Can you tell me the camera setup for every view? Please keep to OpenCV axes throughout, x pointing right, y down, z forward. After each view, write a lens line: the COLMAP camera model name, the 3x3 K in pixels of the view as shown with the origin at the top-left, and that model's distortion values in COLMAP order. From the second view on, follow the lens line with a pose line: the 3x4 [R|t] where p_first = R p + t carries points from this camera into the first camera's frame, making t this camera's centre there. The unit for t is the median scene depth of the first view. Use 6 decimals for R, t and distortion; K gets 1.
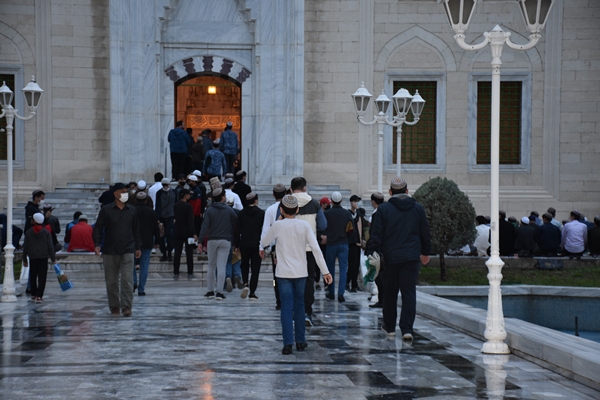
lens RADIAL K [[1772.5, 0, 294.1], [0, 1772.5, 198.0], [0, 0, 1]] dist [1.124148, 0.000000]
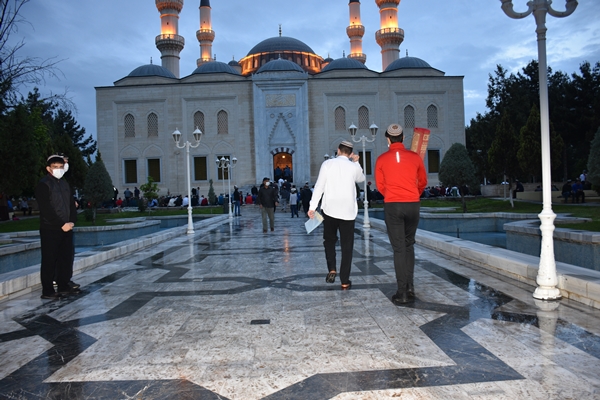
lens RADIAL K [[476.9, 0, 303.6], [0, 476.9, 198.2], [0, 0, 1]] dist [-0.108154, 0.083880]
pose [[0.999081, -0.042028, -0.008425, -0.002244], [0.042213, 0.998842, 0.023088, 0.001071], [0.007445, -0.023422, 0.999698, 0.056767]]
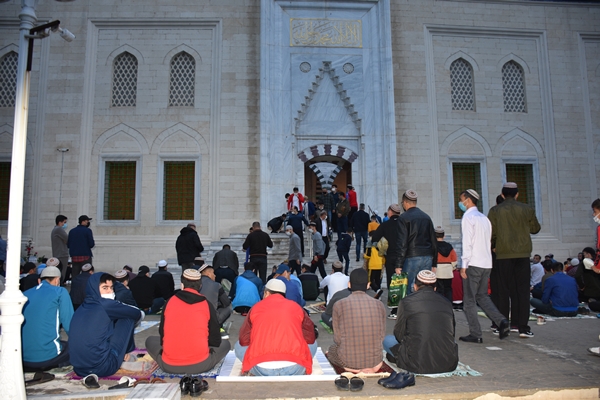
lens RADIAL K [[476.9, 0, 301.1], [0, 476.9, 199.3], [0, 0, 1]] dist [-0.108154, 0.083880]
pose [[0.999327, -0.009980, 0.035309, -0.083082], [0.013462, 0.994917, -0.099795, 0.001309], [-0.034133, 0.100203, 0.994381, 0.630228]]
